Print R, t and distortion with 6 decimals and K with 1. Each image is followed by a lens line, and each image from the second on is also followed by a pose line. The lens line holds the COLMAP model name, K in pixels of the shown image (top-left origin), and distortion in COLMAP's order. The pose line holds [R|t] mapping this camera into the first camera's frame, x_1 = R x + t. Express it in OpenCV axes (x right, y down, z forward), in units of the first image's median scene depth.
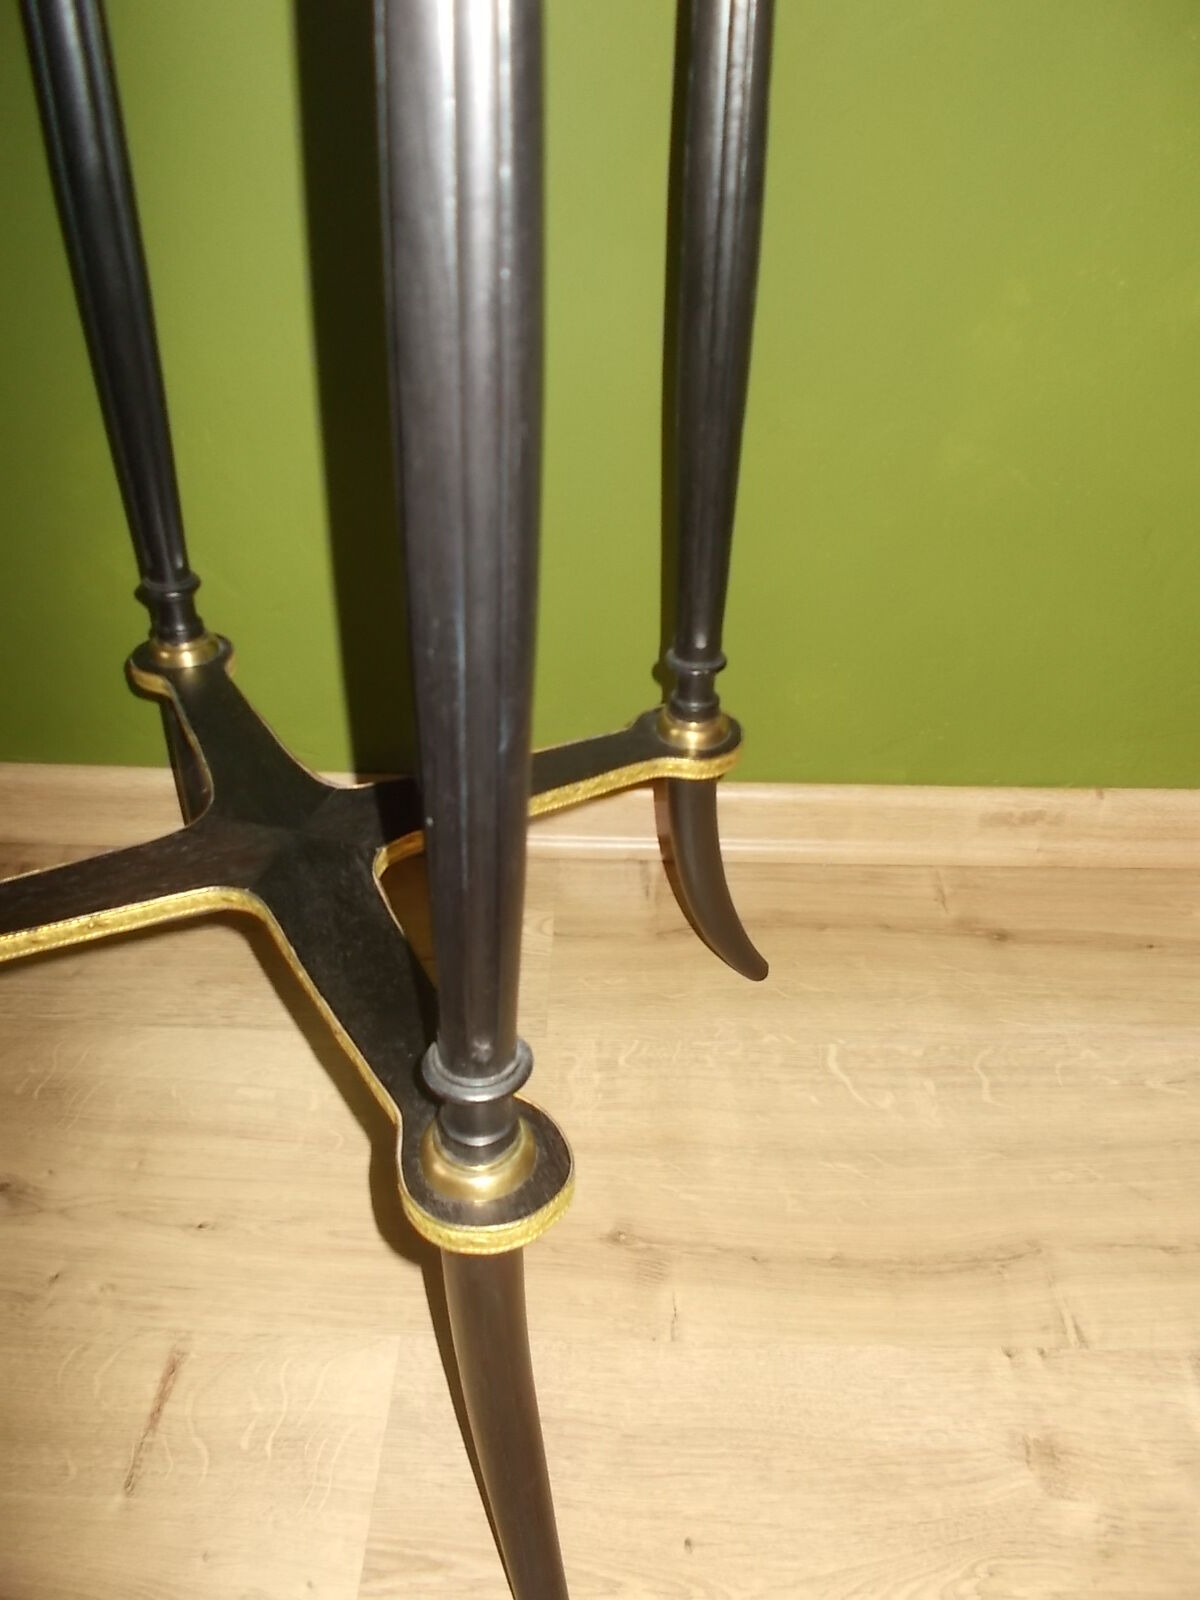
lens RADIAL K [[1181.7, 0, 610.6], [0, 1181.7, 802.3], [0, 0, 1]] dist [0.005988, -0.019410]
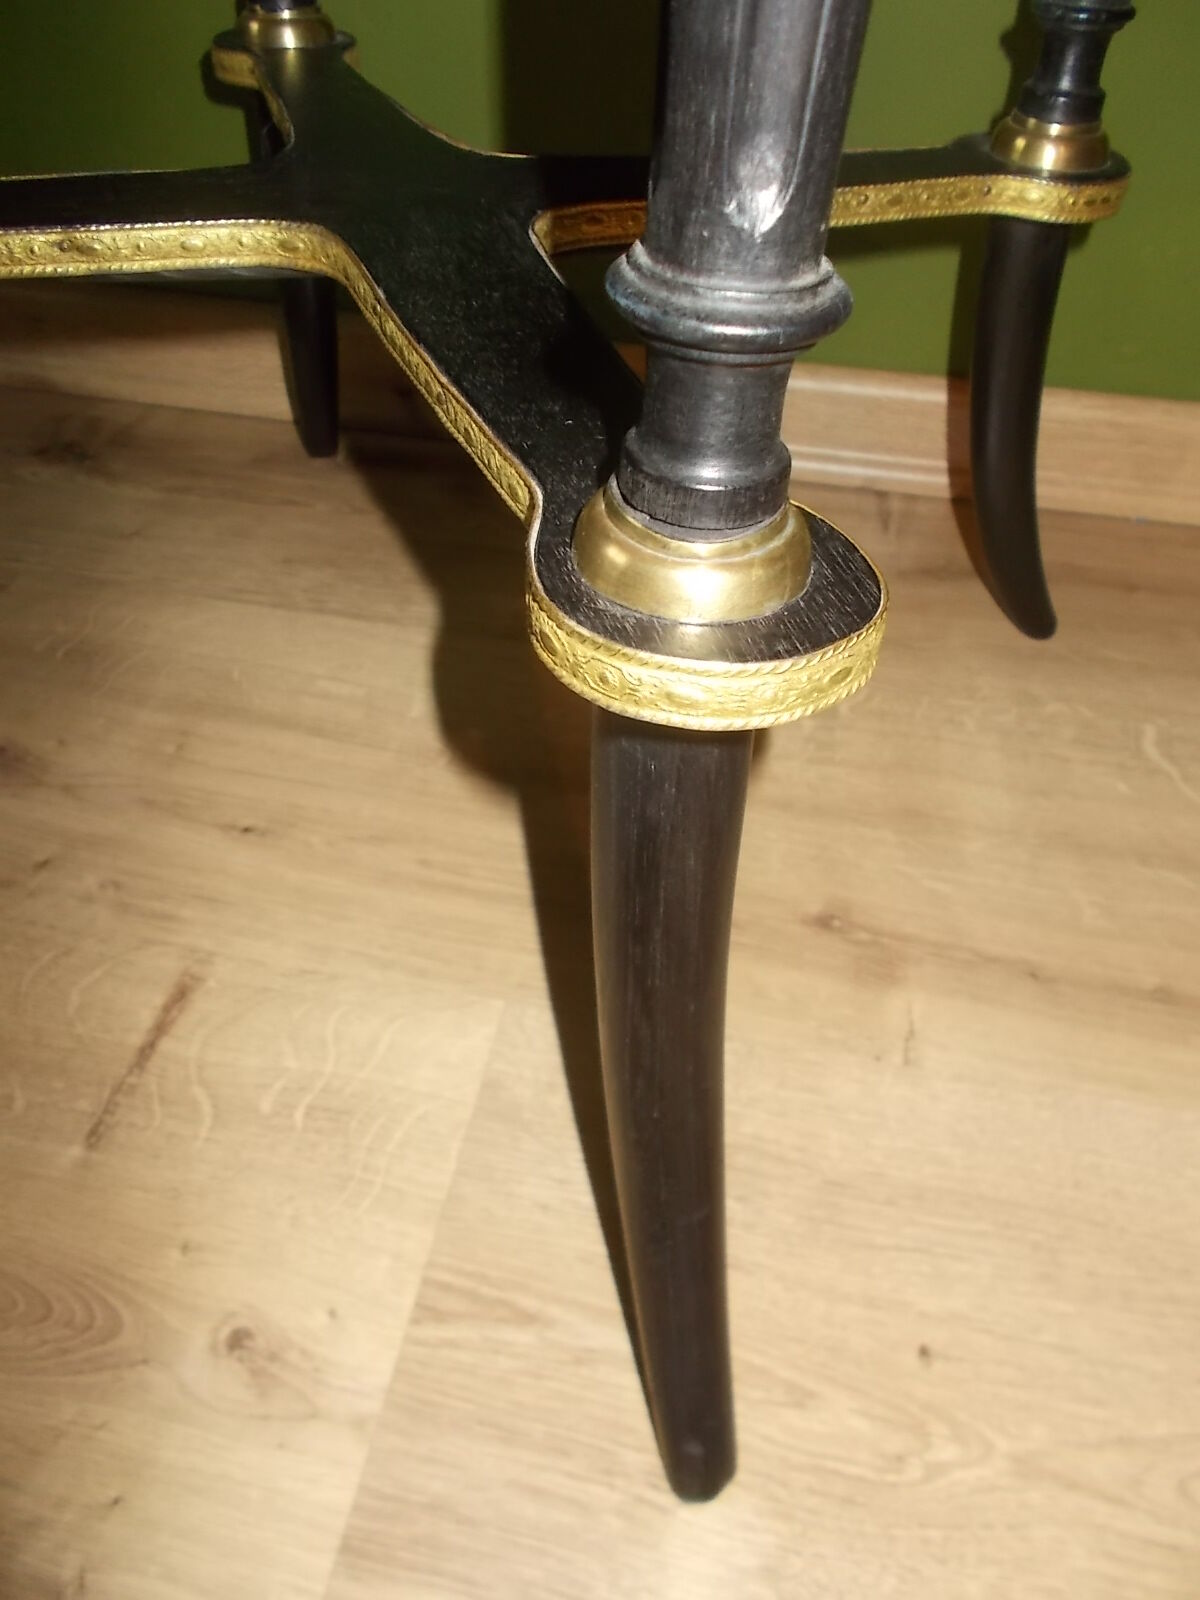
lens RADIAL K [[1181.7, 0, 610.6], [0, 1181.7, 802.3], [0, 0, 1]] dist [0.005988, -0.019410]
pose [[0.986765, 0.118916, -0.110245, -0.058645], [-0.101712, 0.983387, 0.150350, 0.243199], [0.126293, -0.137147, 0.982467, 0.372451]]
